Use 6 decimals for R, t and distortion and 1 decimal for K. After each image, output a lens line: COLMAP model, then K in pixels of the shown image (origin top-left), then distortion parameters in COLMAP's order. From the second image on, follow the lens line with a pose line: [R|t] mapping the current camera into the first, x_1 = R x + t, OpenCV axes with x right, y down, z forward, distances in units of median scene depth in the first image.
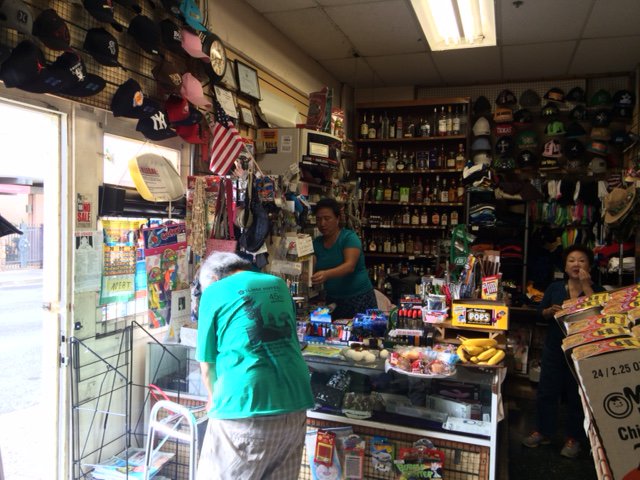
lens RADIAL K [[520.3, 0, 320.0], [0, 520.3, 240.0], [0, 0, 1]] dist [0.086763, -0.122982]
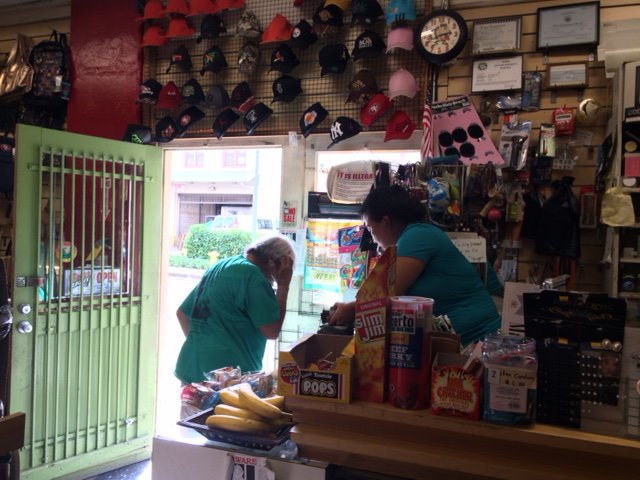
lens RADIAL K [[520.3, 0, 320.0], [0, 520.3, 240.0], [0, 0, 1]] dist [0.086763, -0.122982]
pose [[0.007564, -0.011627, -0.999904, 0.813316], [-0.070657, 0.997427, -0.012133, 0.019843], [0.997472, 0.070742, 0.006723, 0.998244]]
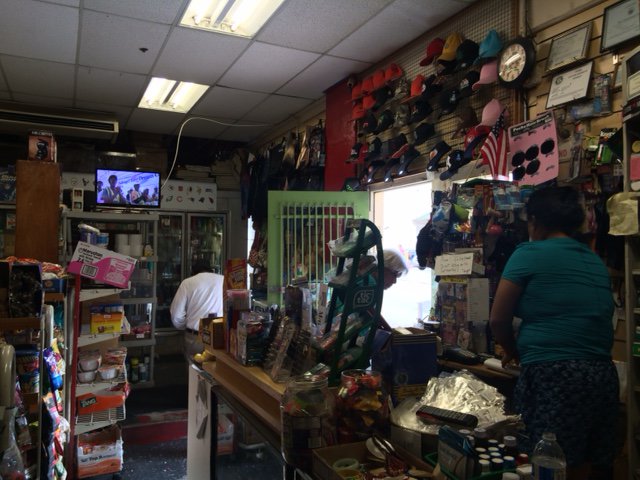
lens RADIAL K [[520.3, 0, 320.0], [0, 520.3, 240.0], [0, 0, 1]] dist [0.086763, -0.122982]
pose [[-0.699322, -0.048672, -0.713148, 0.831821], [-0.052599, 0.998478, -0.016567, -0.003403], [0.712869, 0.025925, -0.700818, 1.715112]]
